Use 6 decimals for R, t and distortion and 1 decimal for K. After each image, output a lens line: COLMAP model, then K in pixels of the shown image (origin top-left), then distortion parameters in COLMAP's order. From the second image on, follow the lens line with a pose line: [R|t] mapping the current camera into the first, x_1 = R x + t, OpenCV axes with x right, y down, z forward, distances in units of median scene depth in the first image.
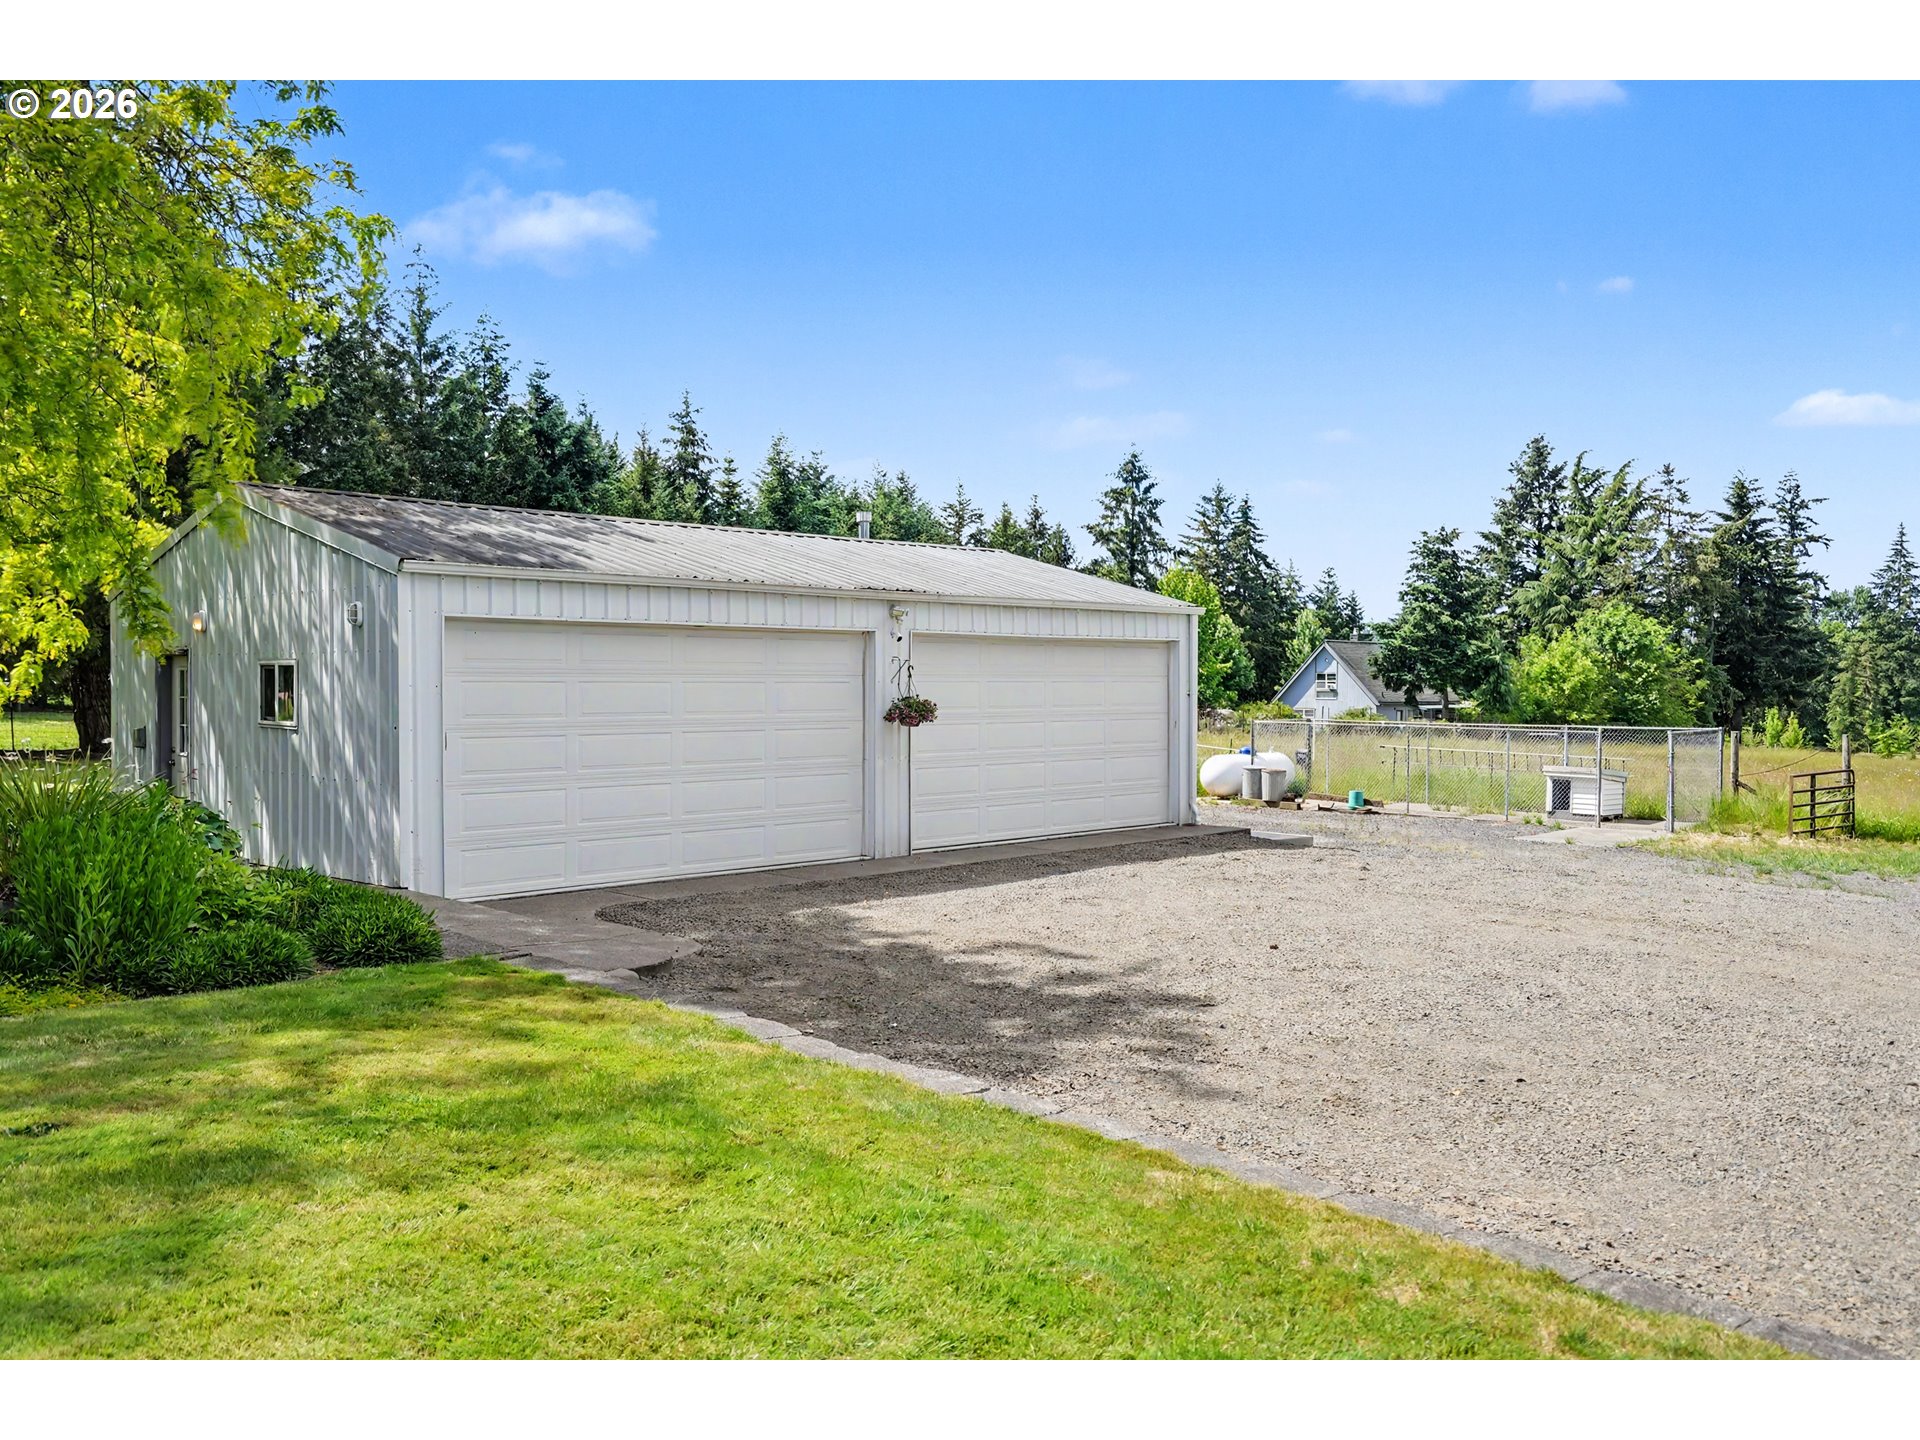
lens RADIAL K [[1573.6, 0, 960.0], [0, 1573.6, 720.0], [0, 0, 1]] dist [0.004249, 0.144745]
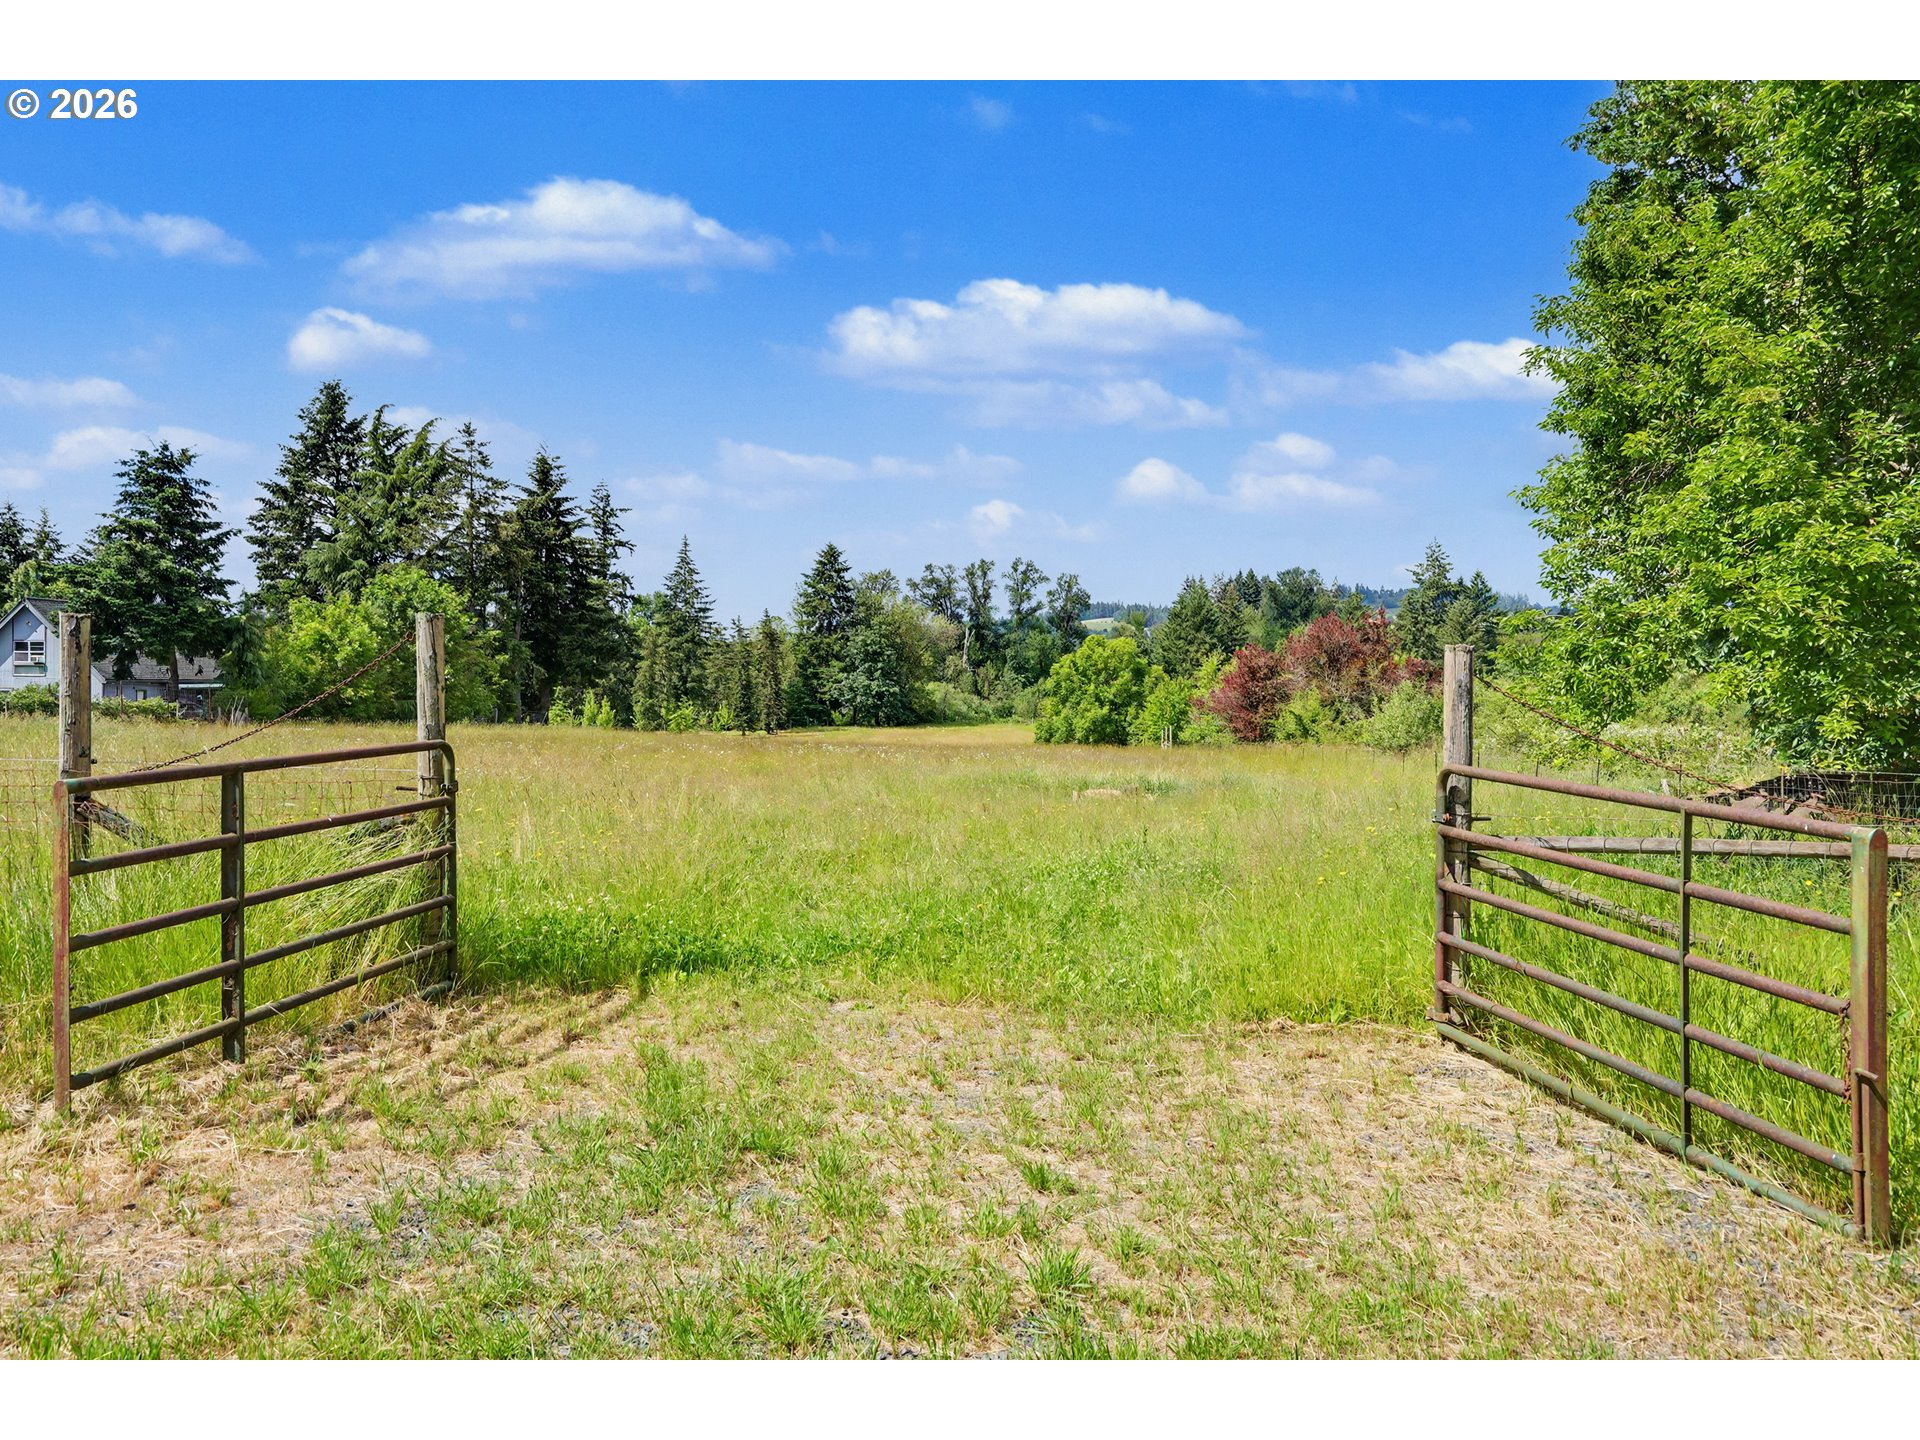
lens RADIAL K [[1364.8, 0, 963.4], [0, 1364.8, 690.8], [0, 0, 1]] dist [-0.001536, 0.000166]
pose [[0.746906, -0.004415, 0.664915, 0.126879], [0.014942, 0.999837, -0.010145, 0.007019], [-0.664762, 0.017512, 0.746850, 0.207387]]
